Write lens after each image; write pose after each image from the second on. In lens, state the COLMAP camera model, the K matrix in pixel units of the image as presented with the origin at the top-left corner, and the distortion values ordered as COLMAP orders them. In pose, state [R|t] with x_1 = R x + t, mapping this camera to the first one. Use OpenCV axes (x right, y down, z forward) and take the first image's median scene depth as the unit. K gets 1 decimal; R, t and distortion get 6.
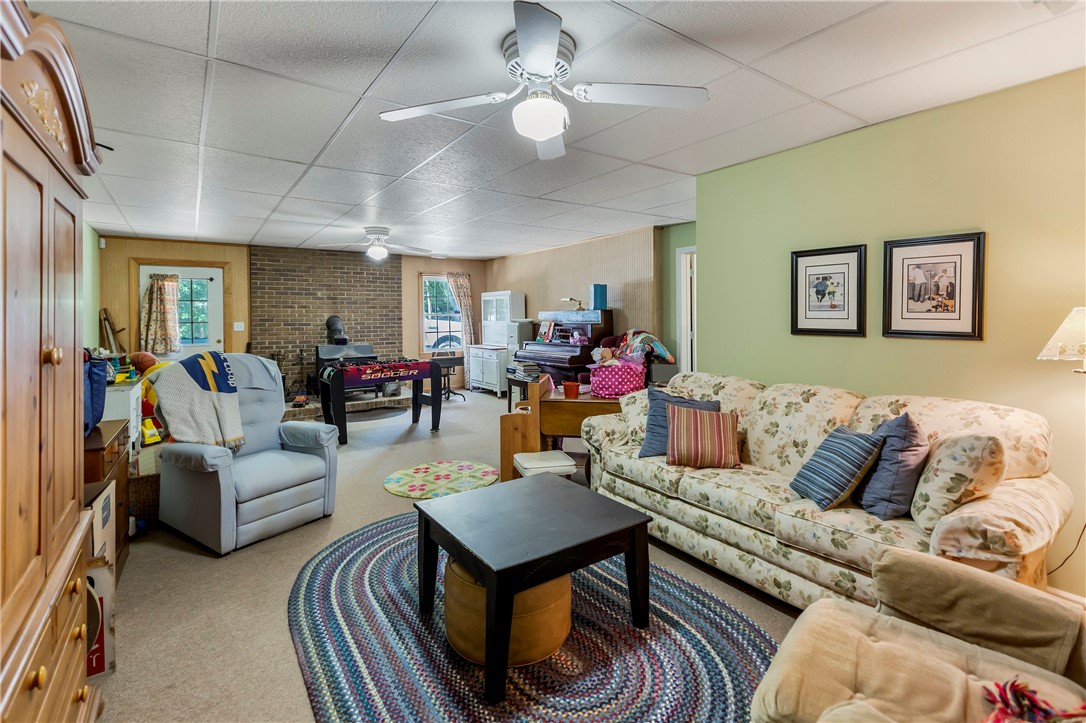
lens RADIAL K [[497.4, 0, 546.5], [0, 497.4, 353.7], [0, 0, 1]] dist [0.003481, 0.000026]
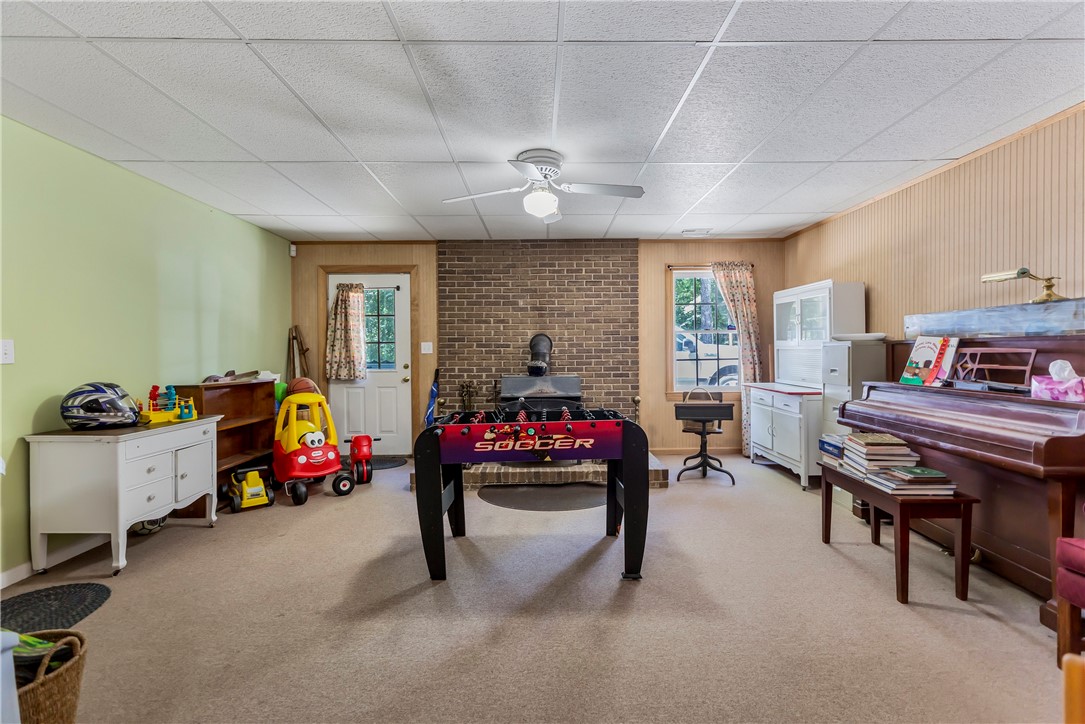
lens RADIAL K [[497.0, 0, 546.0], [0, 497.0, 354.2], [0, 0, 1]] dist [0.003481, 0.000026]
pose [[0.828656, 0.008339, -0.559696, -0.032671], [-0.041367, 0.998067, -0.046376, -0.016647], [0.558227, 0.061582, 0.827400, 0.462454]]
